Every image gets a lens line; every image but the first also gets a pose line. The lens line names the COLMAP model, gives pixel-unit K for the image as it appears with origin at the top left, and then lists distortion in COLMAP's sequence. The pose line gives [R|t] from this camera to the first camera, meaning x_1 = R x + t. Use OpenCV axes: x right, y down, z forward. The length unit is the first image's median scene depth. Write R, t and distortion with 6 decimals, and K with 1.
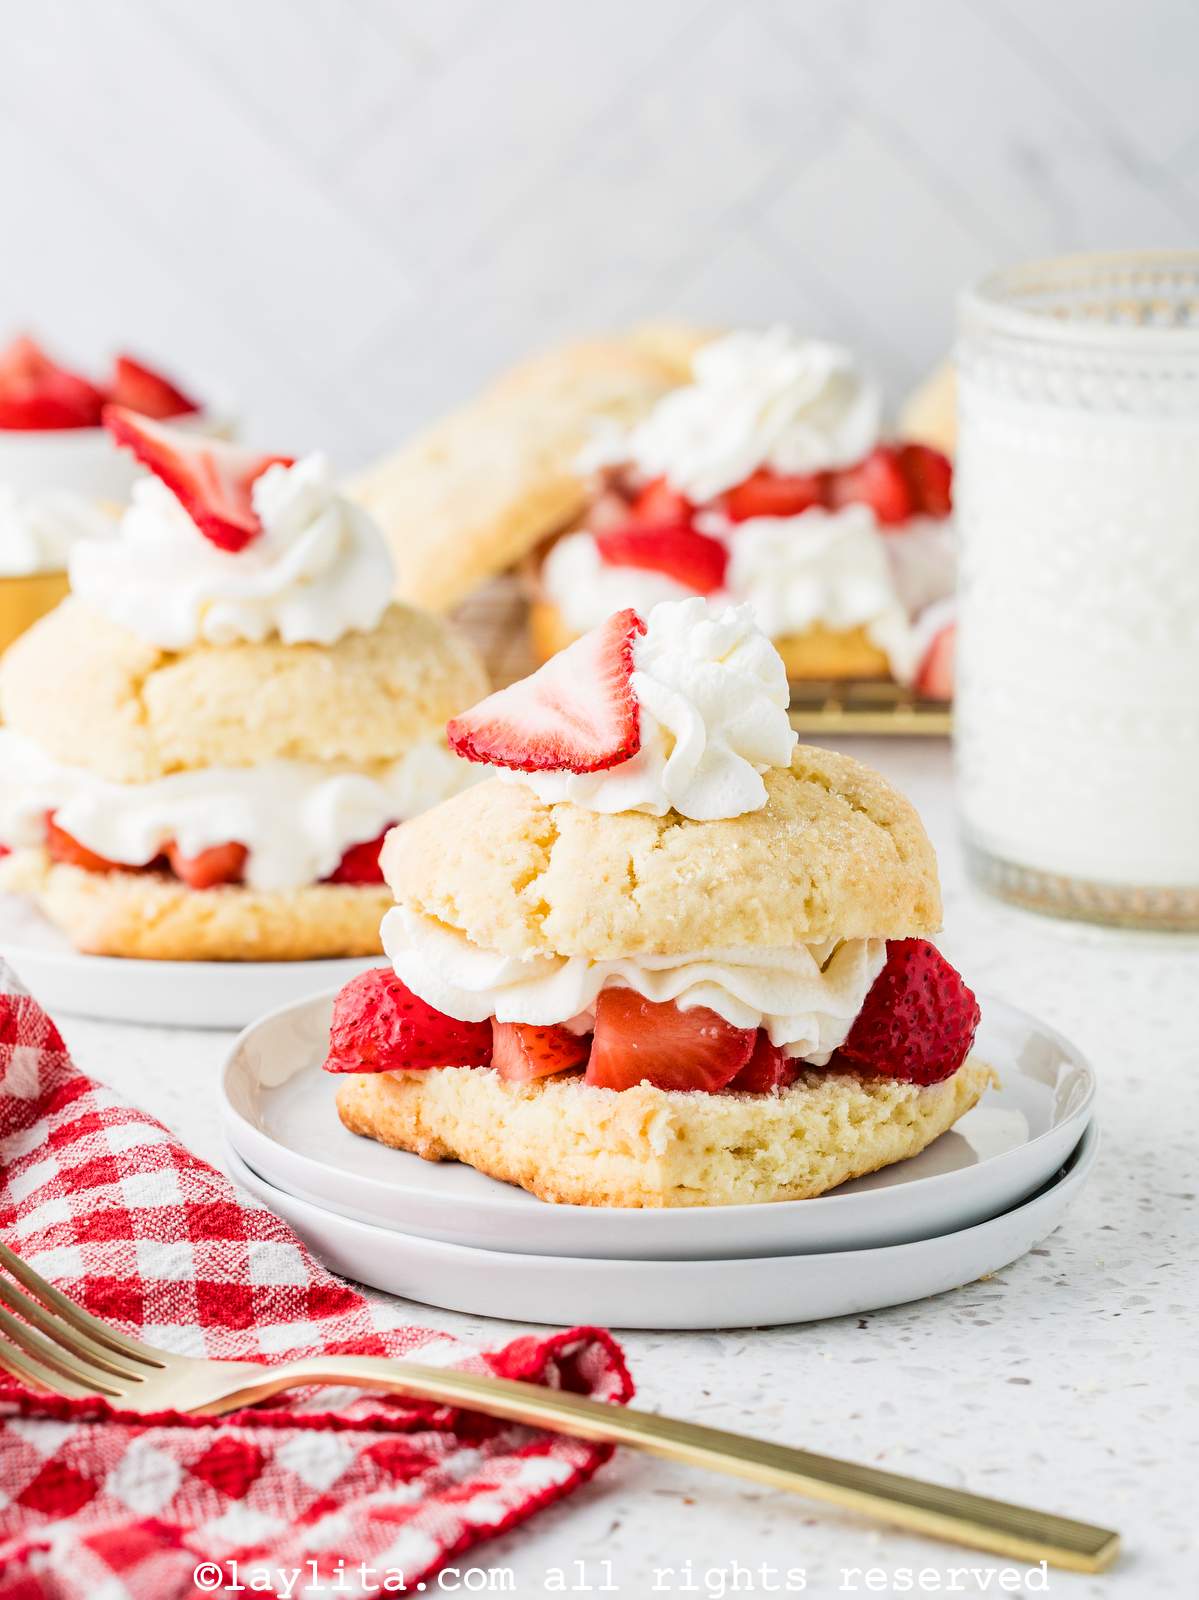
lens RADIAL K [[6868.9, 0, 604.4], [0, 6868.9, 799.4], [0, 0, 1]] dist [-0.194631, 0.000000]
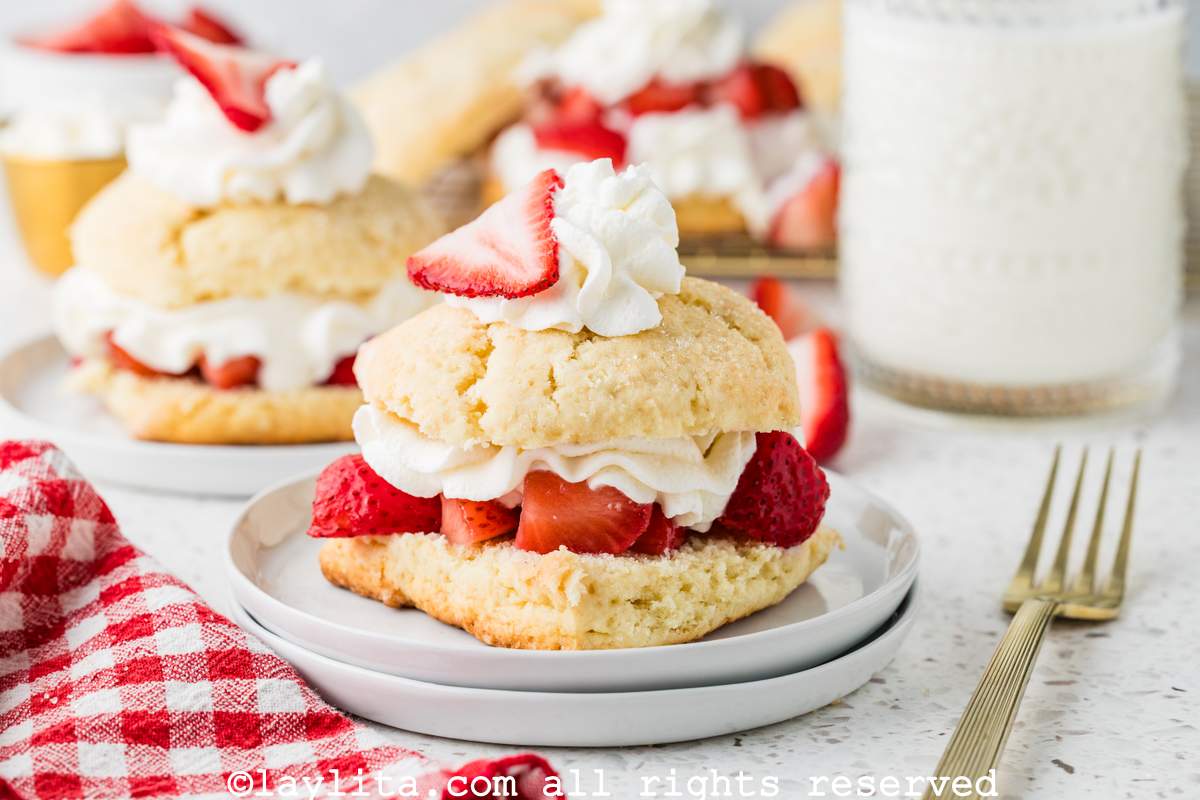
lens RADIAL K [[3893.1, 0, 608.2], [0, 3893.1, 396.7], [0, 0, 1]] dist [0.013788, 0.000000]
pose [[0.999904, 0.000385, 0.013846, 0.004343], [-0.000600, 0.999880, 0.015473, 0.003063], [-0.013838, -0.015480, 0.999784, 0.292823]]
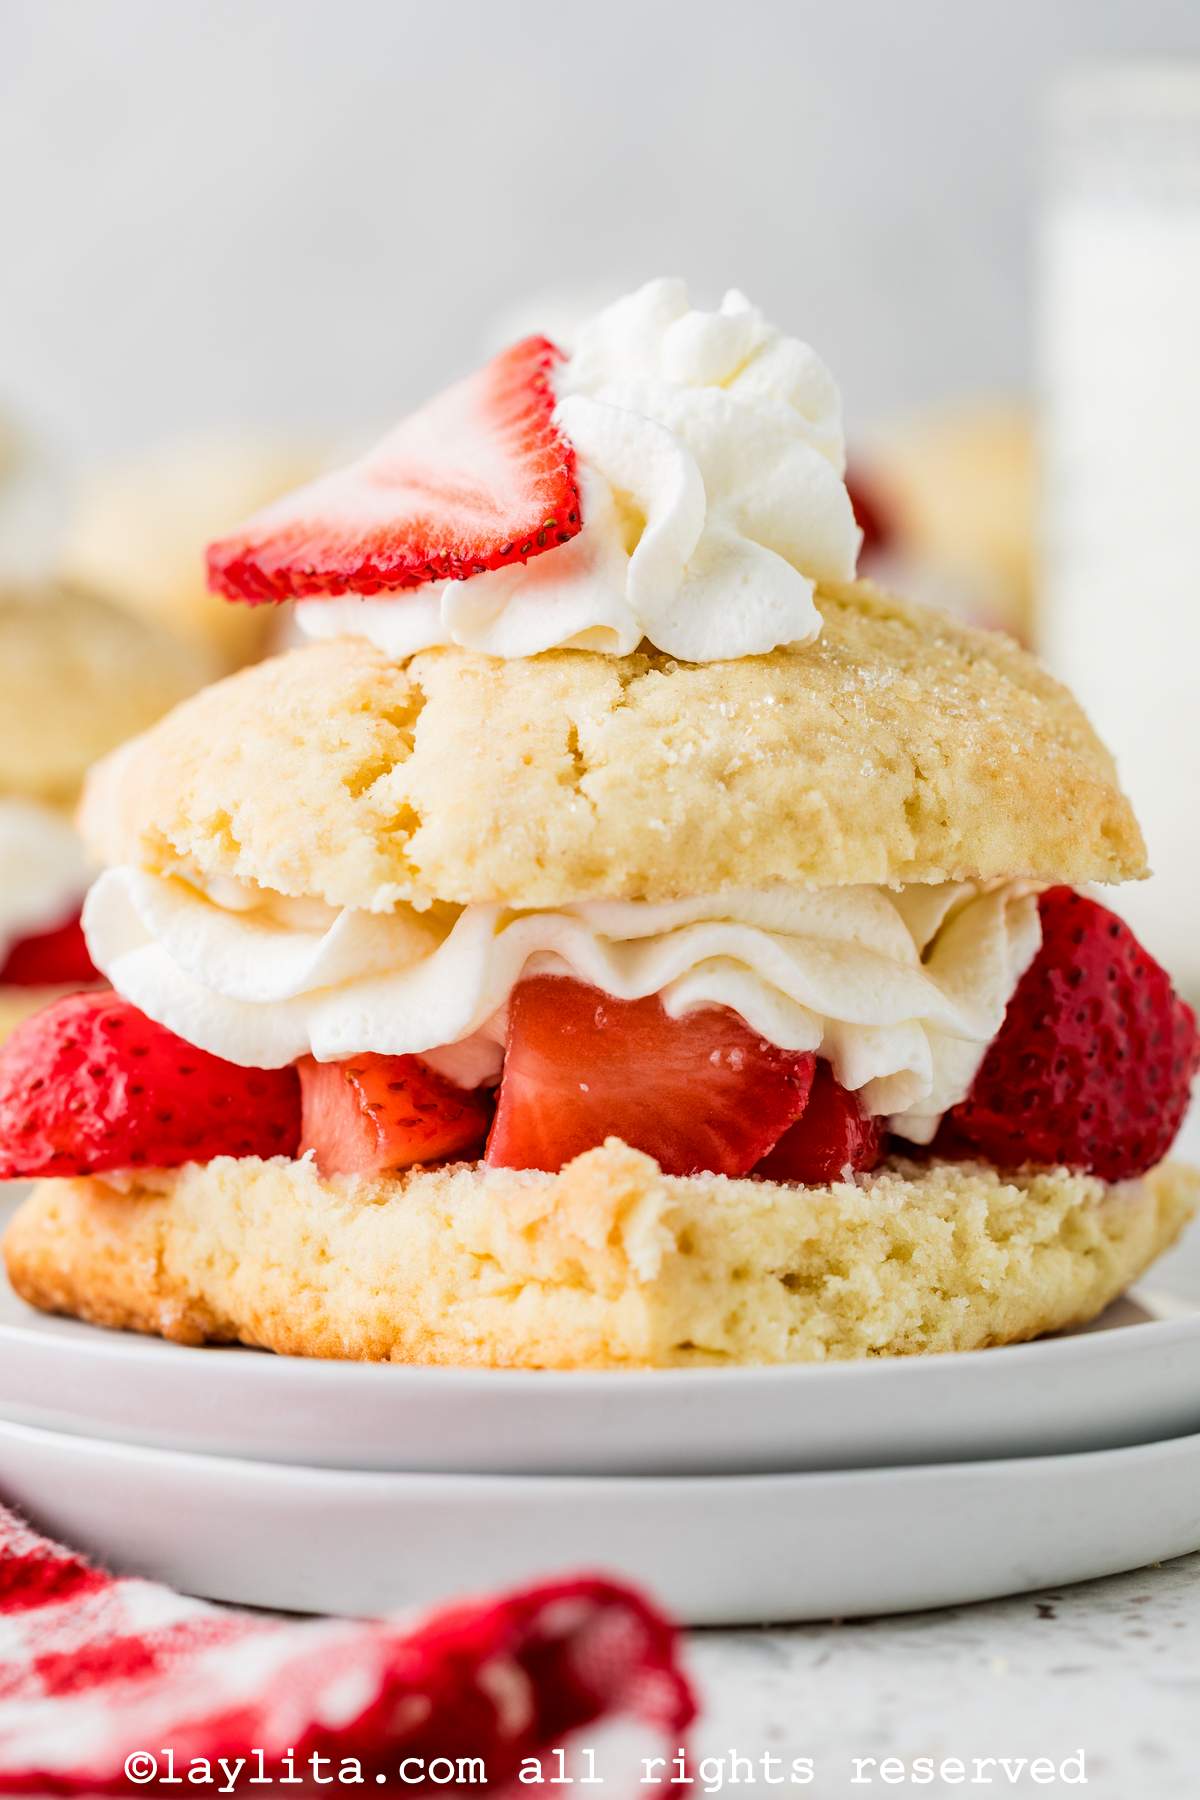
lens RADIAL K [[5839.7, 0, 584.9], [0, 5839.7, 913.0], [0, 0, 1]] dist [0.013788, 0.000000]
pose [[0.997288, -0.011120, 0.072759, -0.027426], [0.019105, 0.993750, -0.109980, 0.071057], [-0.071082, 0.111071, 0.991267, 0.556891]]
